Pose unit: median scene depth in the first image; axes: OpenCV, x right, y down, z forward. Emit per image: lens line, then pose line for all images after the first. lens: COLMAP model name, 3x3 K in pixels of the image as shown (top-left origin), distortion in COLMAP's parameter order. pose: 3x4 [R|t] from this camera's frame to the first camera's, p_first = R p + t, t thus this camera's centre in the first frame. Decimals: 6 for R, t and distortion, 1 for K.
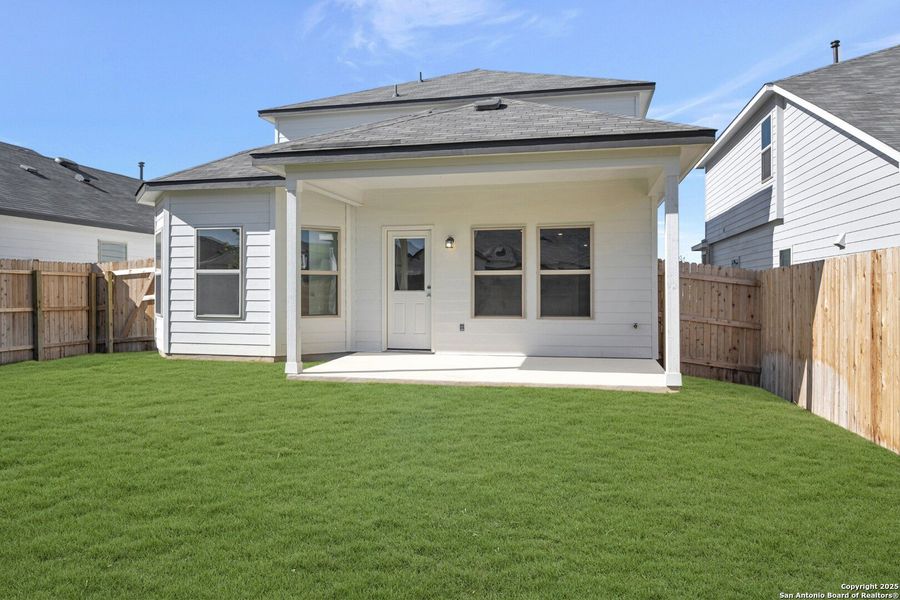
lens RADIAL K [[591.7, 0, 450.0], [0, 591.7, 300.0], [0, 0, 1]] dist [-0.007077, -0.001326]
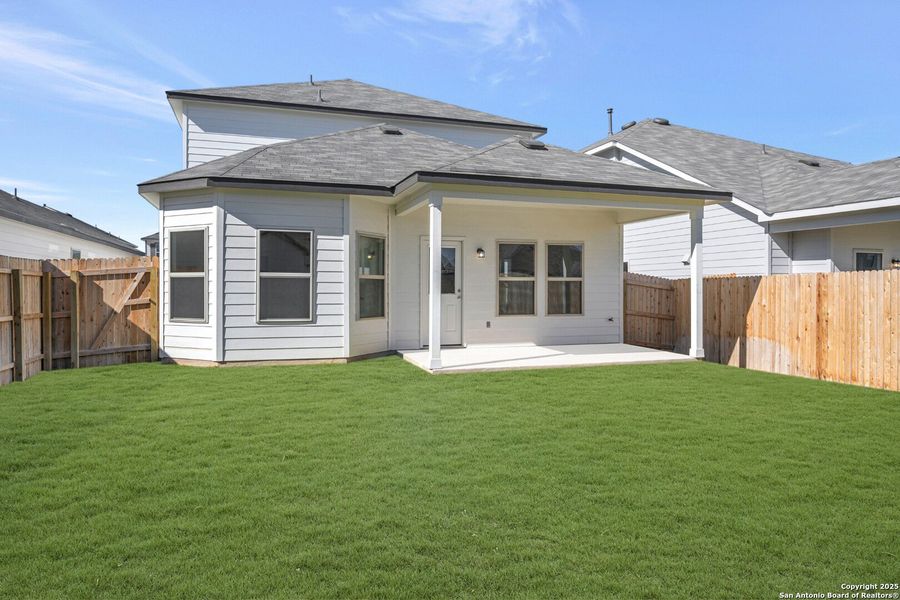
lens RADIAL K [[591.7, 0, 450.0], [0, 591.7, 300.0], [0, 0, 1]] dist [-0.007077, -0.001326]
pose [[0.860355, -0.008341, 0.509627, -0.656248], [0.006447, 0.999964, 0.005482, -0.009834], [-0.509654, -0.001431, 0.860378, 0.016594]]
